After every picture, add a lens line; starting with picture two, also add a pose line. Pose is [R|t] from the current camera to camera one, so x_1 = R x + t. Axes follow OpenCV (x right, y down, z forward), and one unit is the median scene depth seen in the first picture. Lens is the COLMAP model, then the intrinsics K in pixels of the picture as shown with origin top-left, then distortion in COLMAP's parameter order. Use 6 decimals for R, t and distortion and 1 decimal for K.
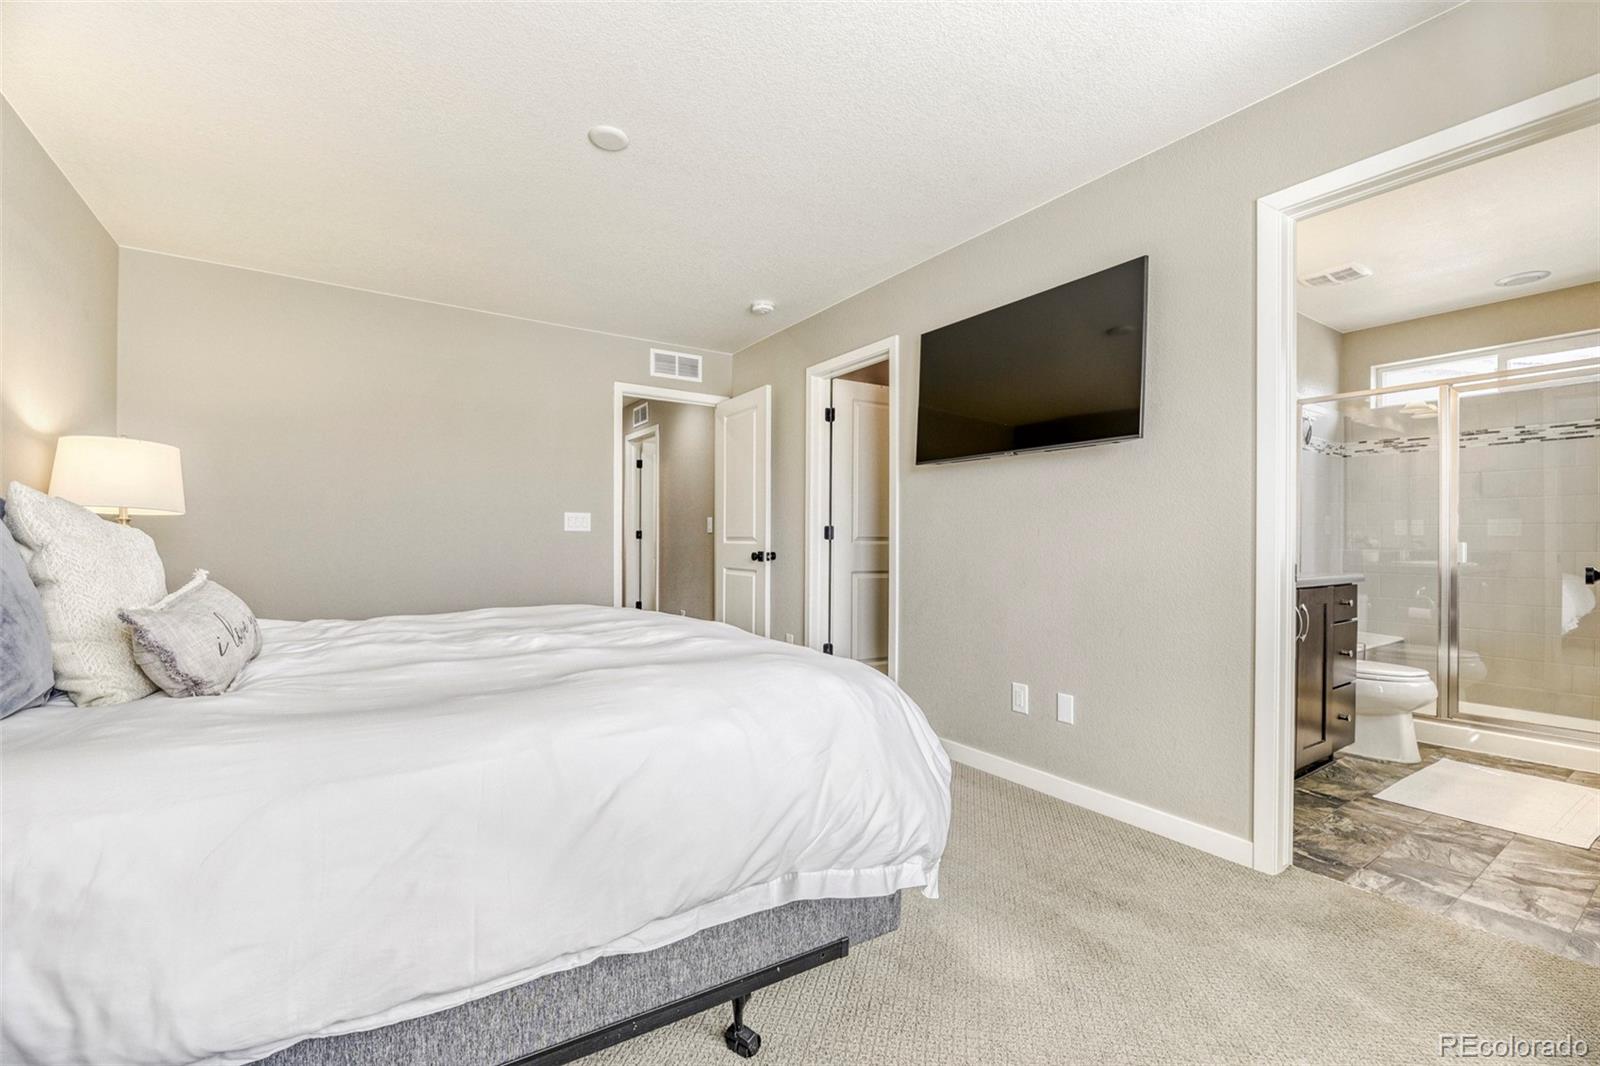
lens RADIAL K [[668.7, 0, 796.0], [0, 668.7, 543.5], [0, 0, 1]] dist [-0.016913, -0.000268]
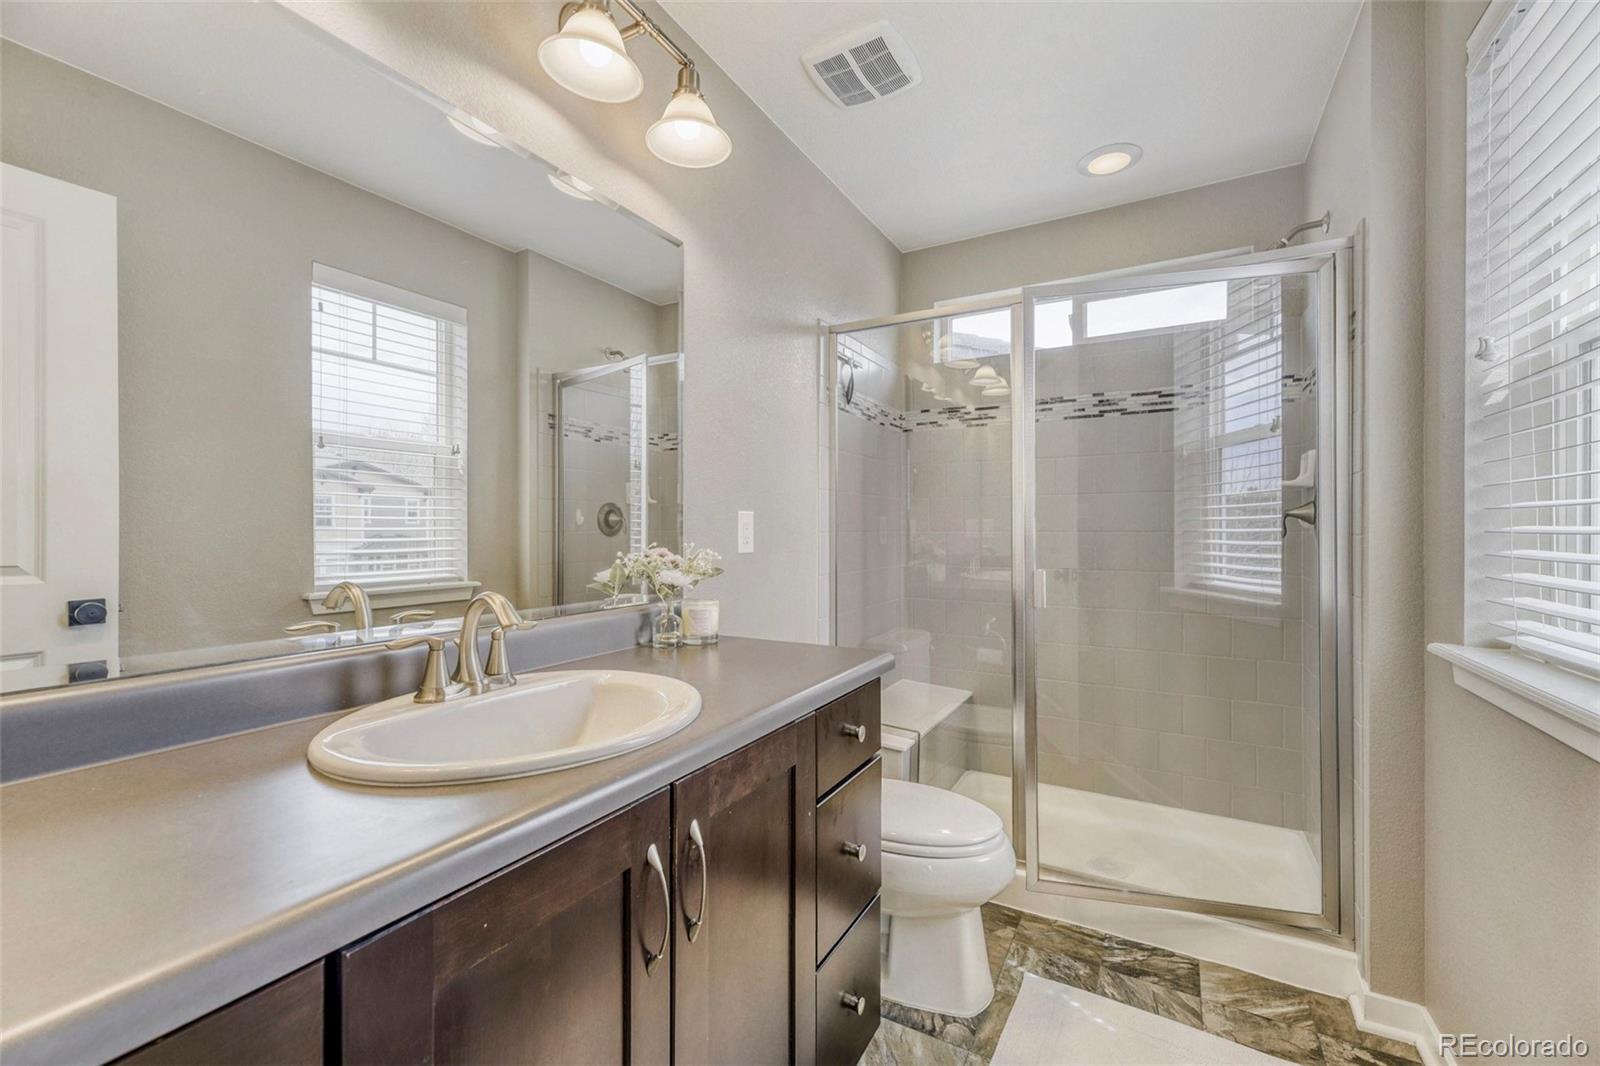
lens RADIAL K [[649.6, 0, 801.4], [0, 649.6, 526.2], [0, 0, 1]] dist [-0.000756, -0.002872]
pose [[0.890267, -0.006780, 0.455388, 0.454805], [0.009307, 0.999951, -0.003308, -0.032153], [-0.455343, 0.007184, 0.890287, 0.475967]]
